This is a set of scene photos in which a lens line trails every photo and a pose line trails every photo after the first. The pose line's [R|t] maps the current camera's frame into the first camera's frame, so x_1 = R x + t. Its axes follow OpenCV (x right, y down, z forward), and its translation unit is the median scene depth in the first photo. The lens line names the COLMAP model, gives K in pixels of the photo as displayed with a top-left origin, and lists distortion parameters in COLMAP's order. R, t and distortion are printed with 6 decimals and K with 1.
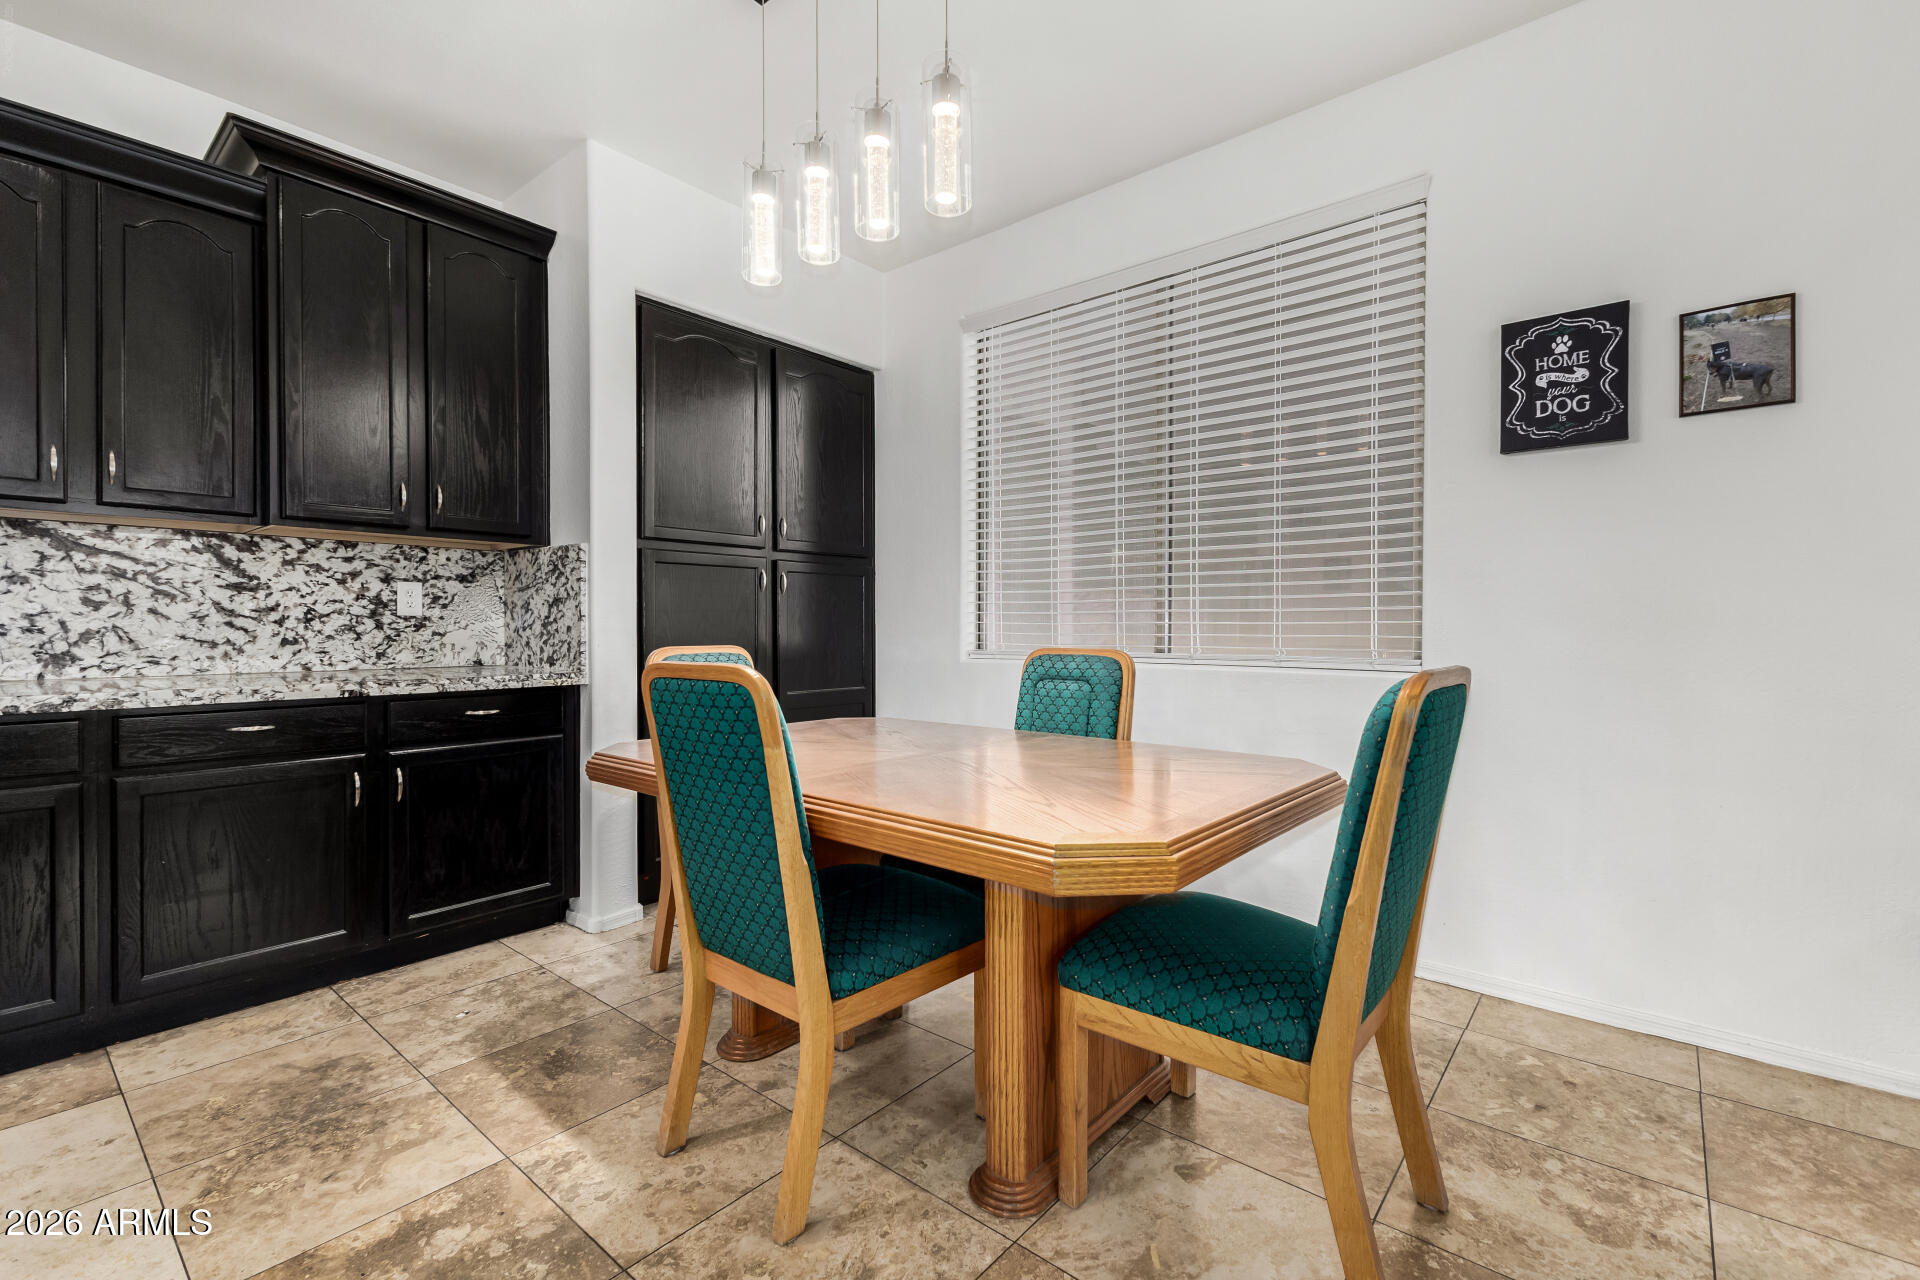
lens RADIAL K [[828.0, 0, 955.1], [0, 828.0, 630.4], [0, 0, 1]] dist [0.007995, -0.000026]
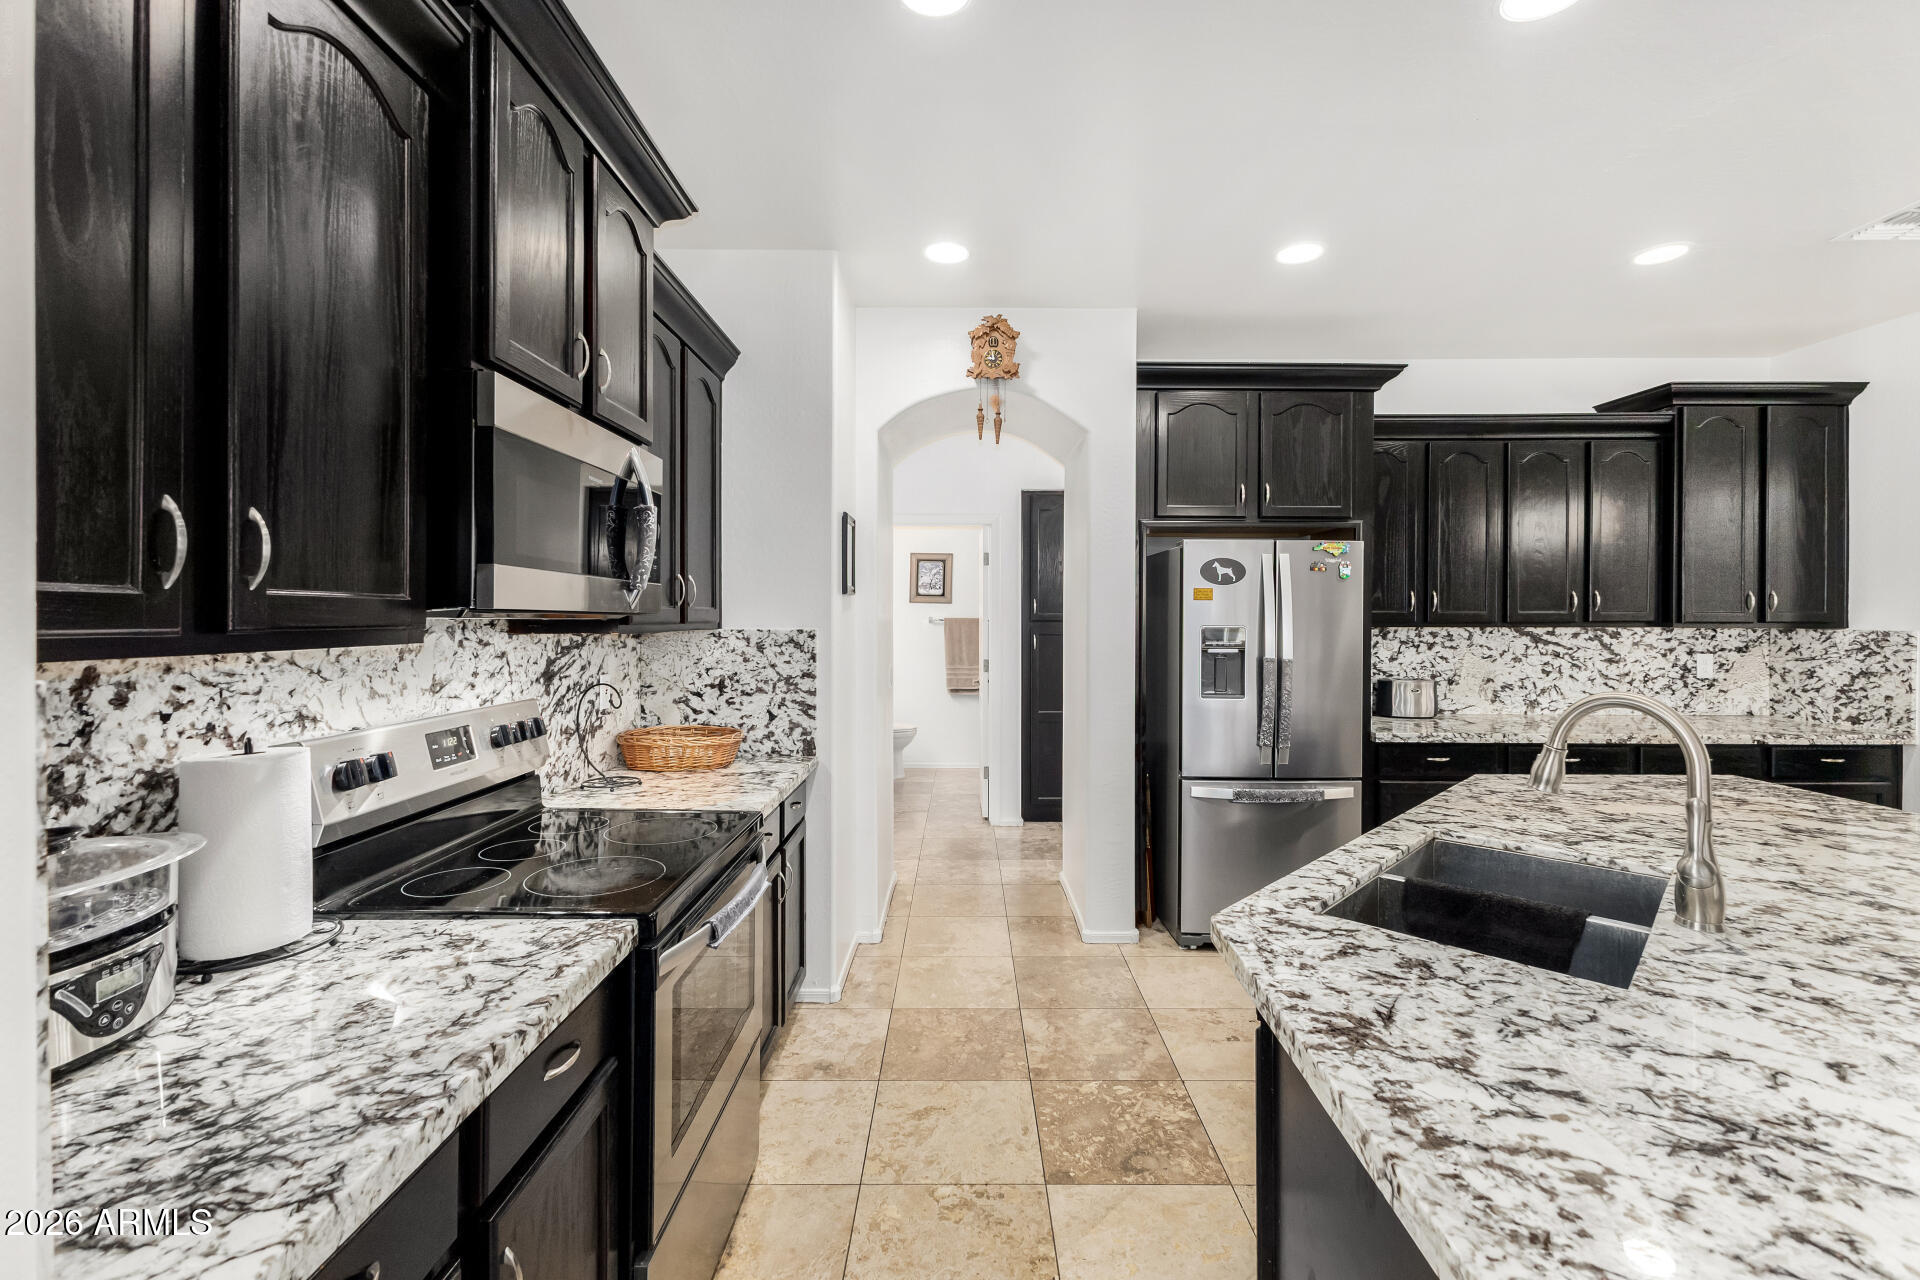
lens RADIAL K [[828.5, 0, 961.6], [0, 828.5, 623.5], [0, 0, 1]] dist [0.007946, -0.000262]
pose [[0.641279, 0.006531, -0.767280, -0.431866], [-0.004147, 0.999979, 0.005046, -0.125417], [0.767297, -0.000054, 0.641292, -0.966859]]
